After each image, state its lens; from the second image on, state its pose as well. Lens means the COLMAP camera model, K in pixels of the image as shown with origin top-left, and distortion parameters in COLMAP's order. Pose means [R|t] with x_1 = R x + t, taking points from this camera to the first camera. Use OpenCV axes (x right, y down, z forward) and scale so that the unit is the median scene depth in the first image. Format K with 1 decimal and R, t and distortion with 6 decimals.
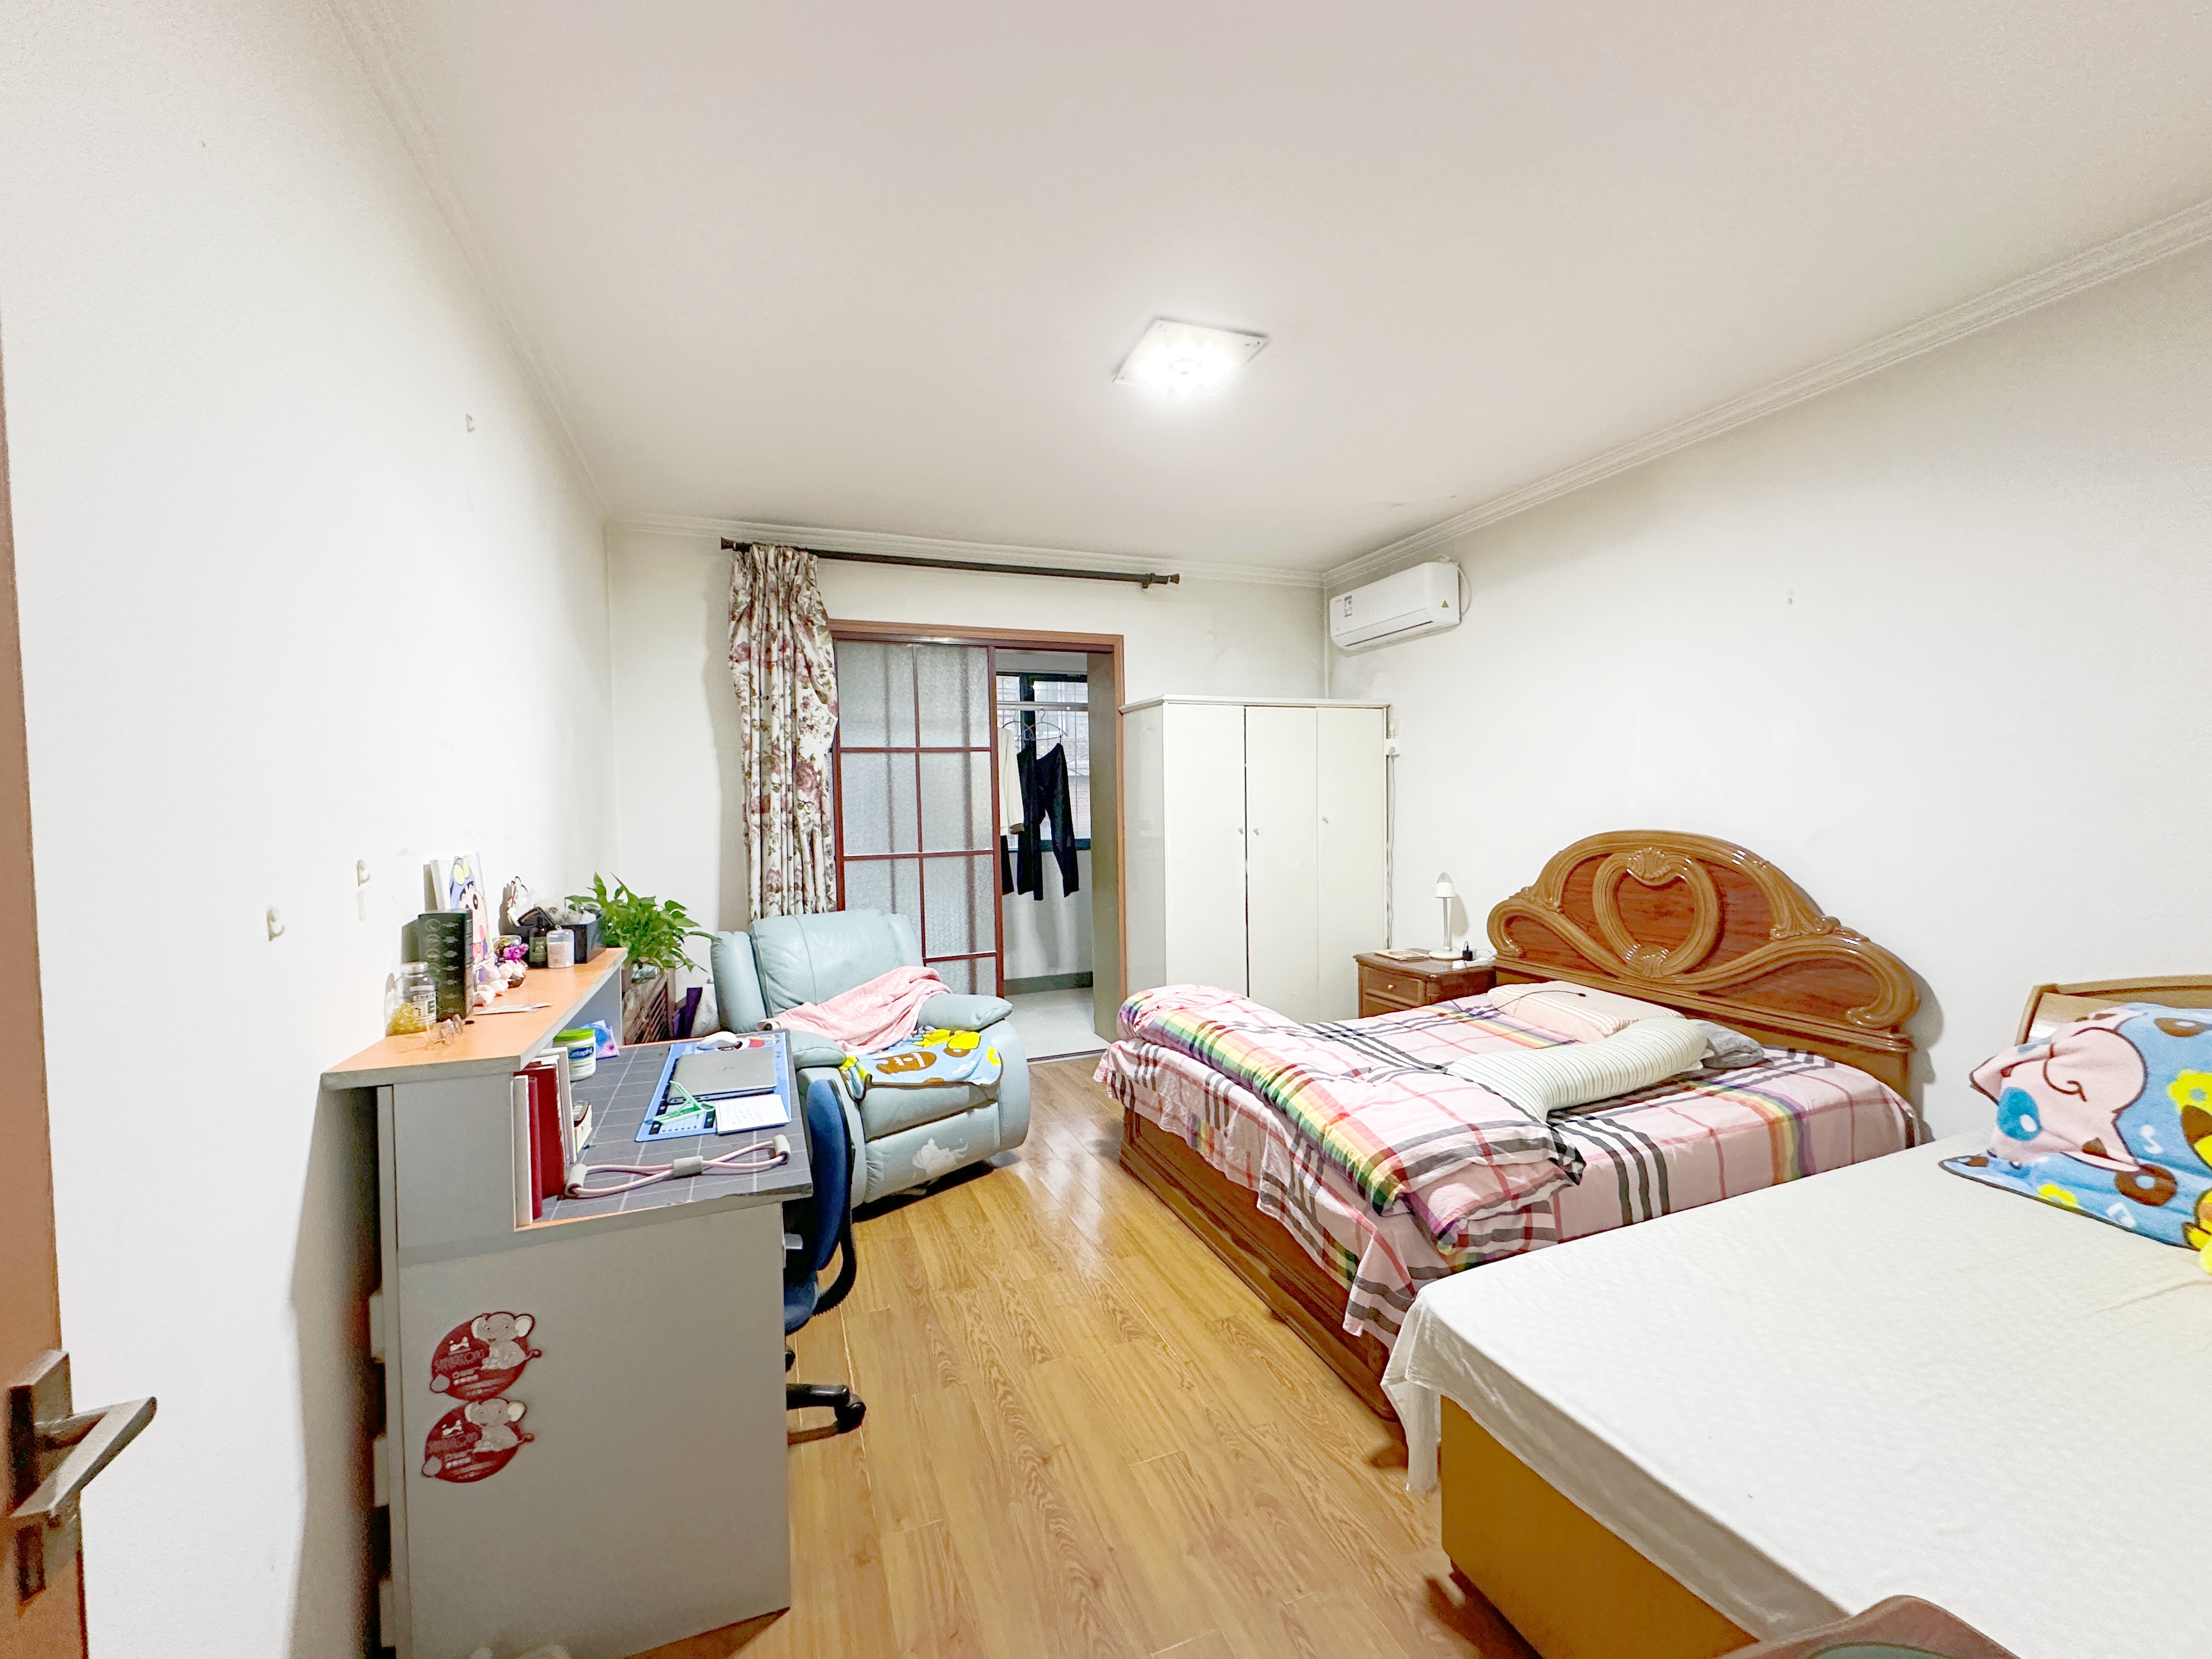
lens RADIAL K [[885.9, 0, 1110.9], [0, 885.9, 826.0], [0, 0, 1]] dist [-0.001599, 0.000518]
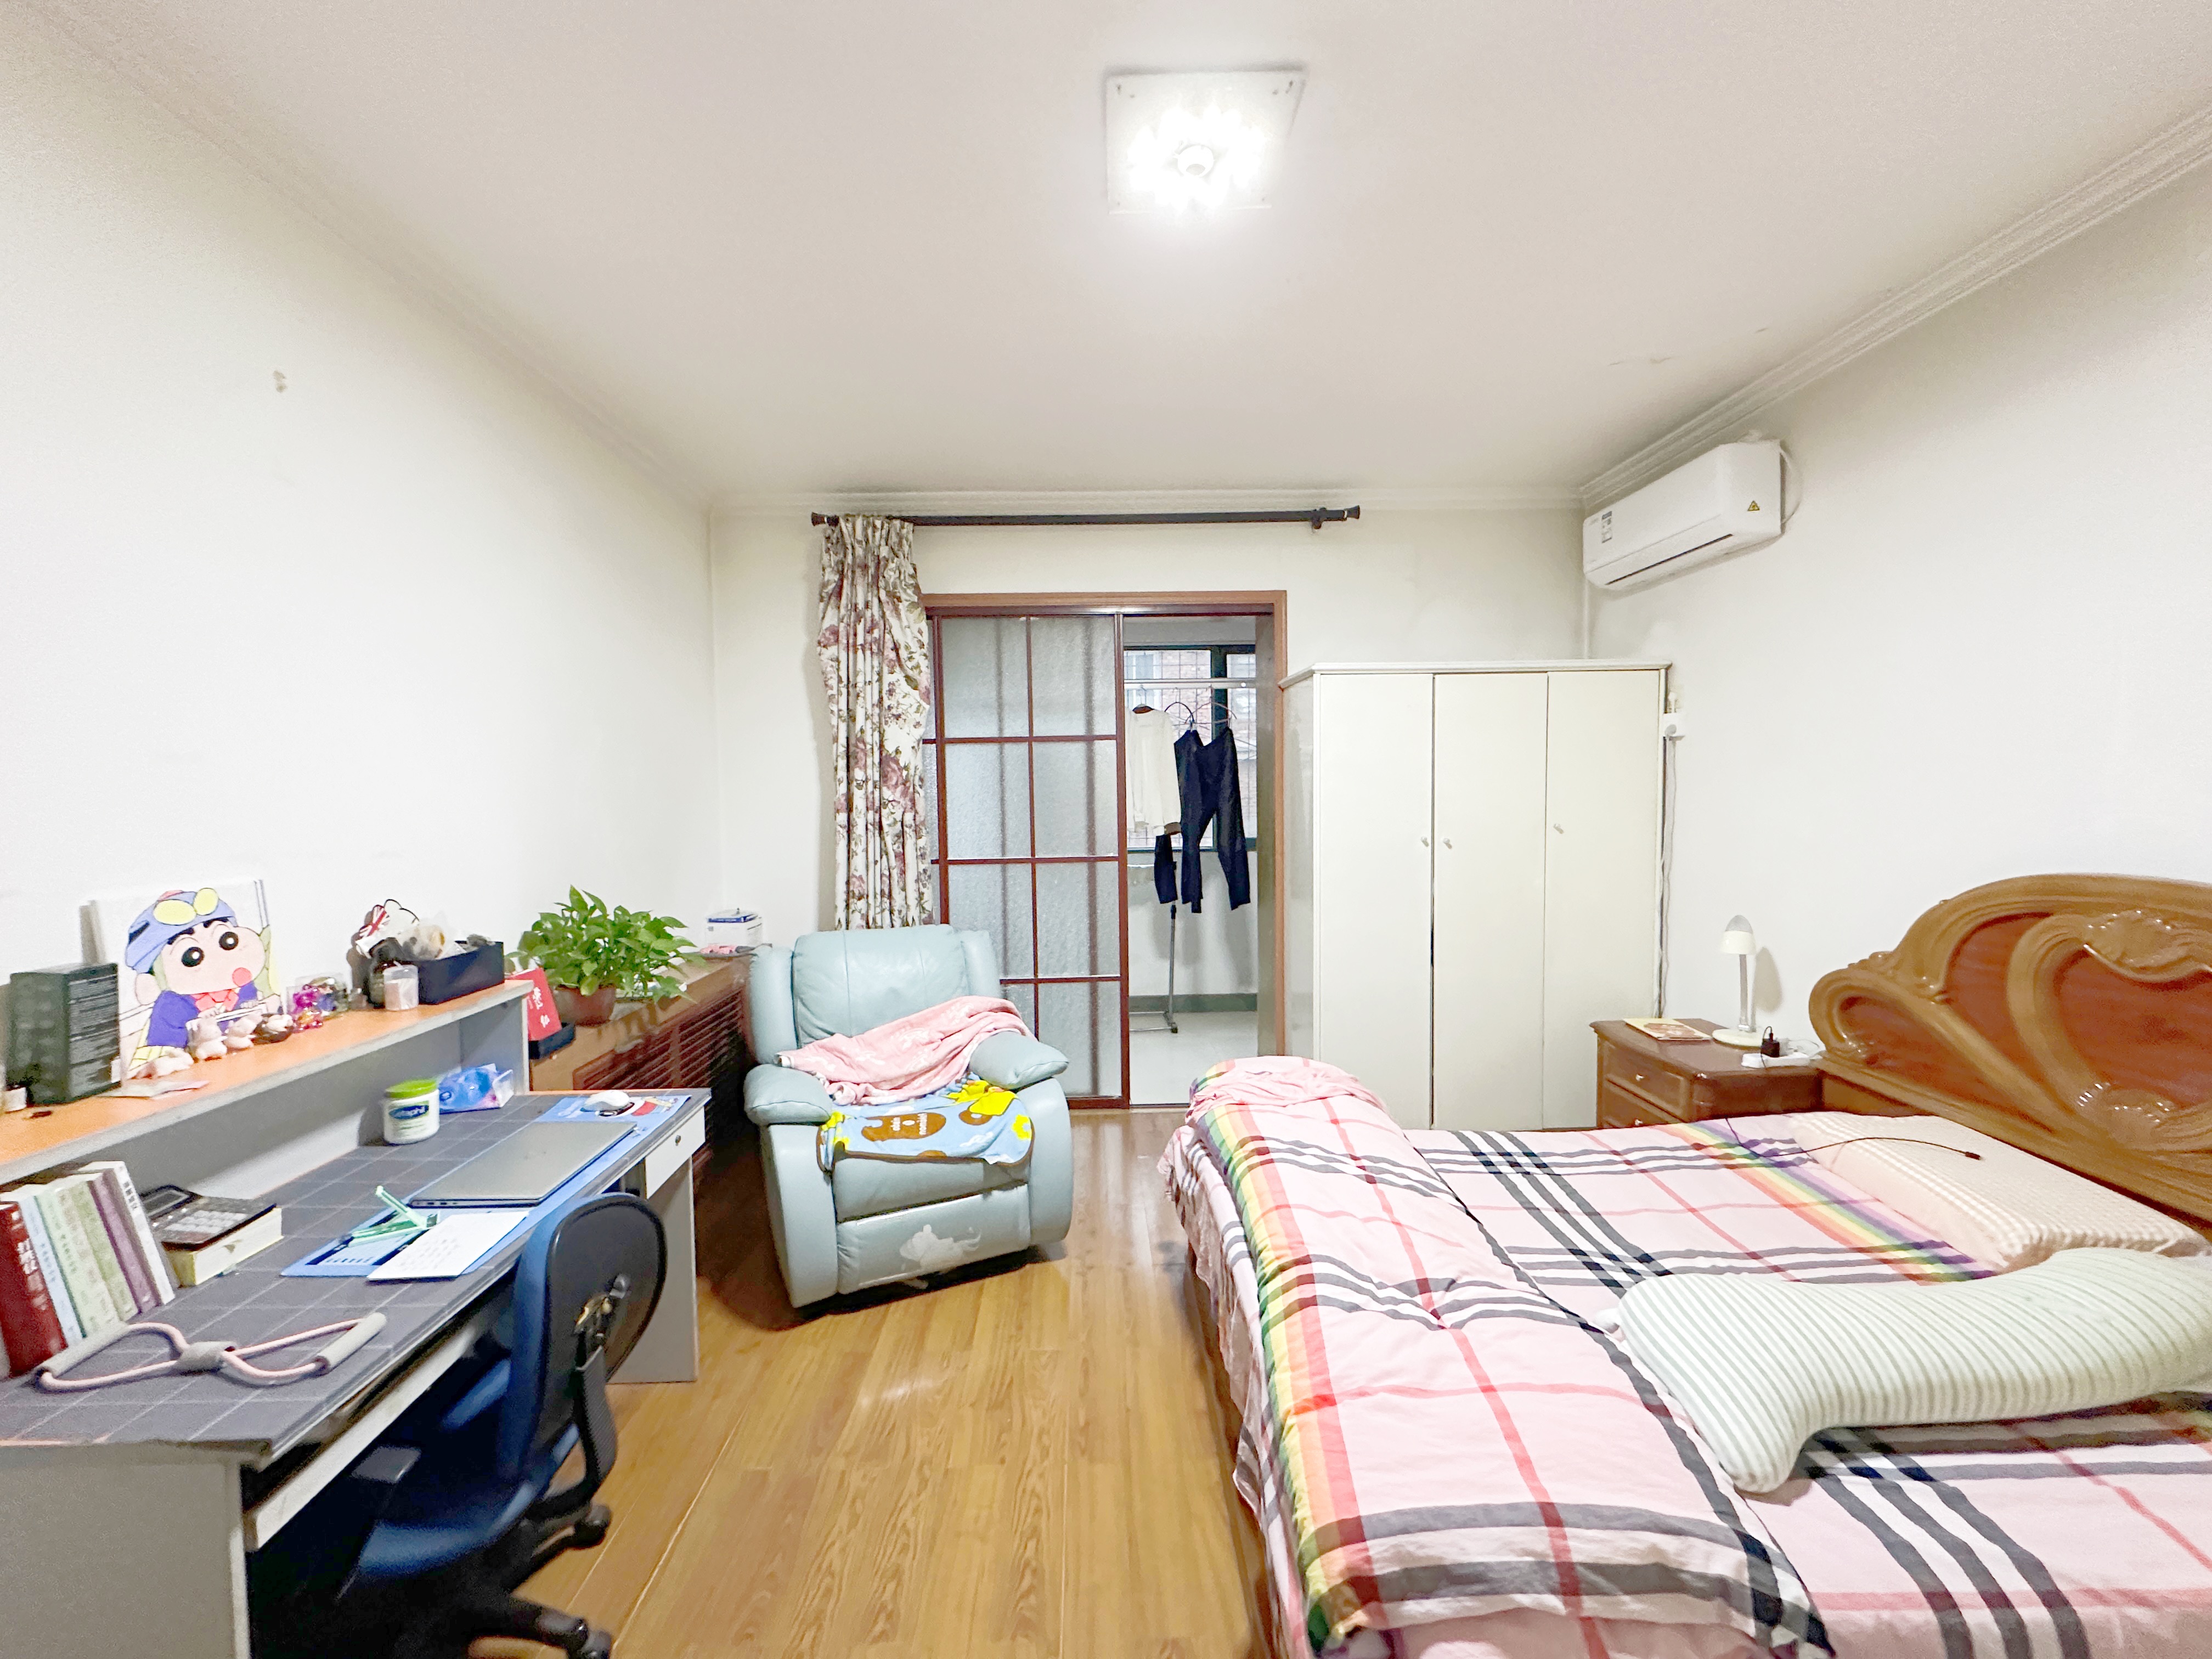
lens RADIAL K [[885.9, 0, 1106.0], [0, 885.9, 826.5], [0, 0, 1]] dist [-0.001599, 0.000518]
pose [[0.937703, 0.021507, -0.346771, 0.185078], [-0.013069, 0.999559, 0.026653, -0.029410], [0.347191, -0.020461, 0.937571, 0.250548]]
